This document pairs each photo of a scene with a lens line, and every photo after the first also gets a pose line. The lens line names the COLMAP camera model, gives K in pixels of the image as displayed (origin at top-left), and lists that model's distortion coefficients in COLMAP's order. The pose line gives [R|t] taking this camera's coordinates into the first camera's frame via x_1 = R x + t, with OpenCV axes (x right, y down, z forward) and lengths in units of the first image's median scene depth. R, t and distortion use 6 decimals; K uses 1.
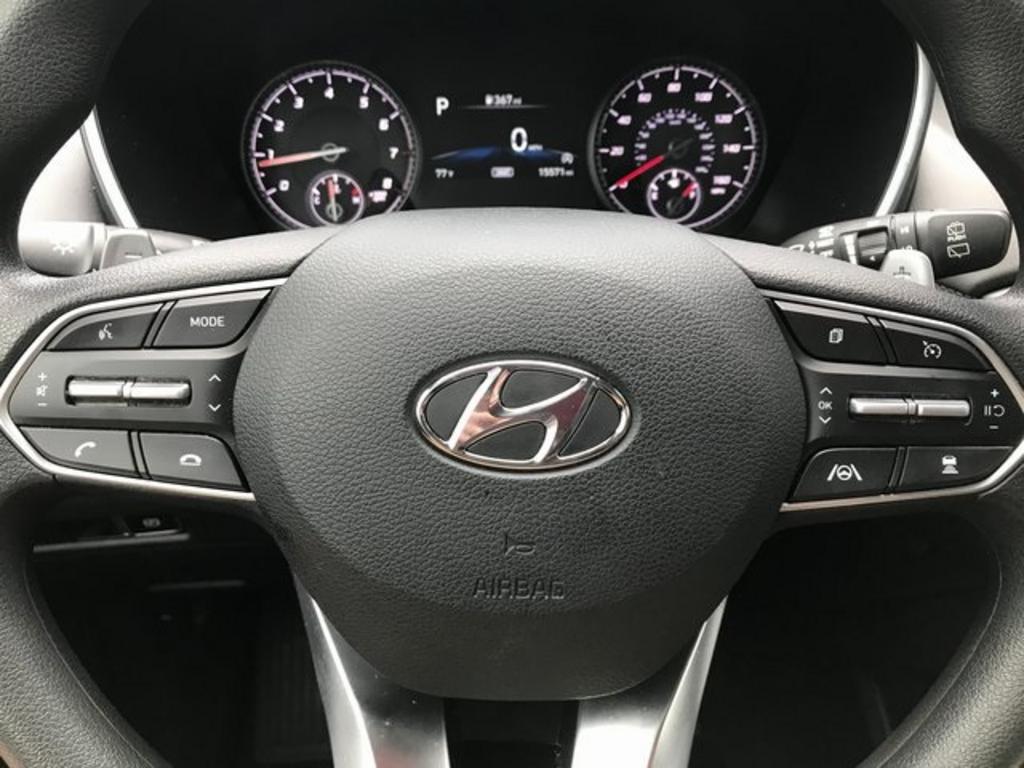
lens RADIAL K [[862.1, 0, 511.3], [0, 862.1, 366.1], [0, 0, 1]] dist [0.008118, -0.002032]
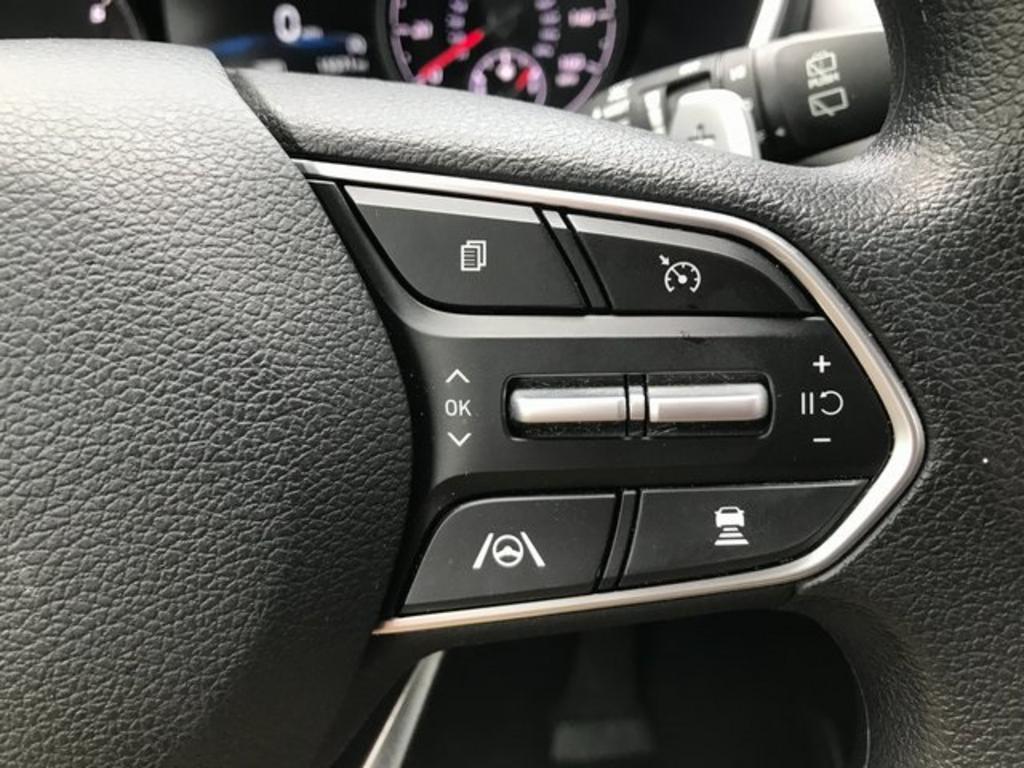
lens RADIAL K [[878.1, 0, 508.0], [0, 878.1, 365.5], [0, 0, 1]] dist [-0.002973, -0.018839]
pose [[0.998569, -0.049475, -0.020311, 0.389757], [0.050295, 0.997849, 0.042043, 0.004445], [0.018187, -0.043004, 0.998909, 0.519592]]
